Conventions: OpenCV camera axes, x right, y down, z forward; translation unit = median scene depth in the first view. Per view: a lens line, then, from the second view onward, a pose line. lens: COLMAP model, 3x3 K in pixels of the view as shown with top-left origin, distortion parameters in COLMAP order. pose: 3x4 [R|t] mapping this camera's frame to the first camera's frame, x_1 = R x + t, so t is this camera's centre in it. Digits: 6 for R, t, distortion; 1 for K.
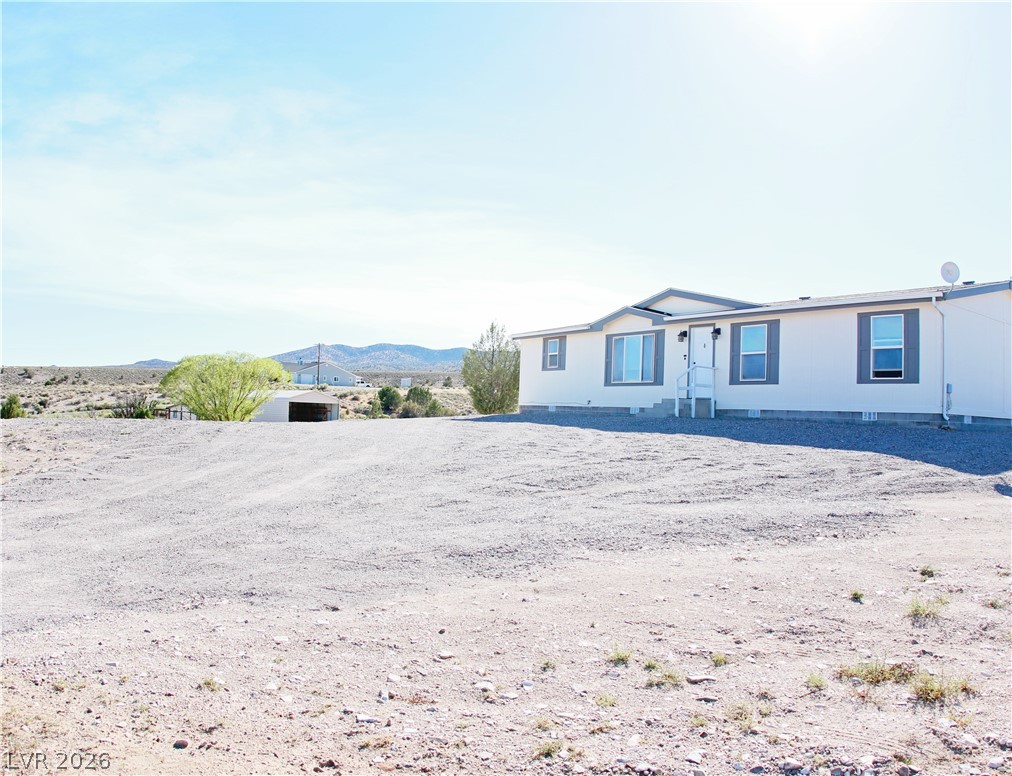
lens RADIAL K [[798.2, 0, 524.0], [0, 798.2, 399.4], [0, 0, 1]] dist [-0.330736, 0.114871]
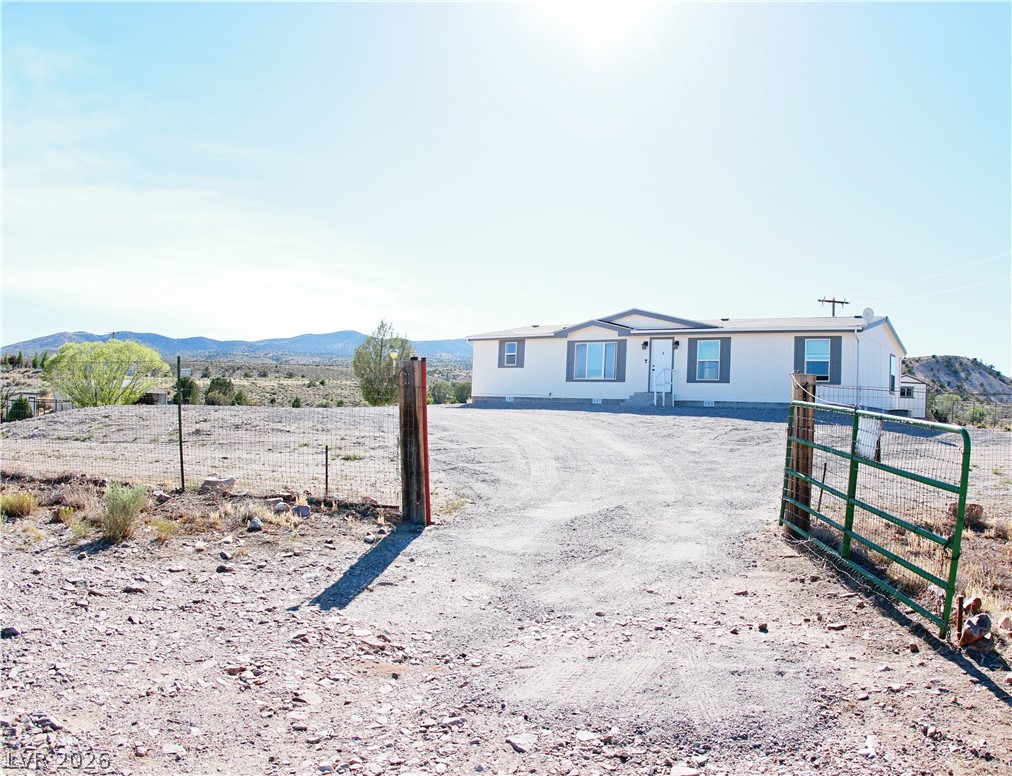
lens RADIAL K [[798.2, 0, 524.0], [0, 798.2, 399.4], [0, 0, 1]] dist [-0.330736, 0.114871]
pose [[0.941958, 0.009379, 0.335600, -0.466805], [-0.012358, 0.999901, 0.006741, 0.004878], [-0.335504, -0.010497, 0.941980, -0.206531]]
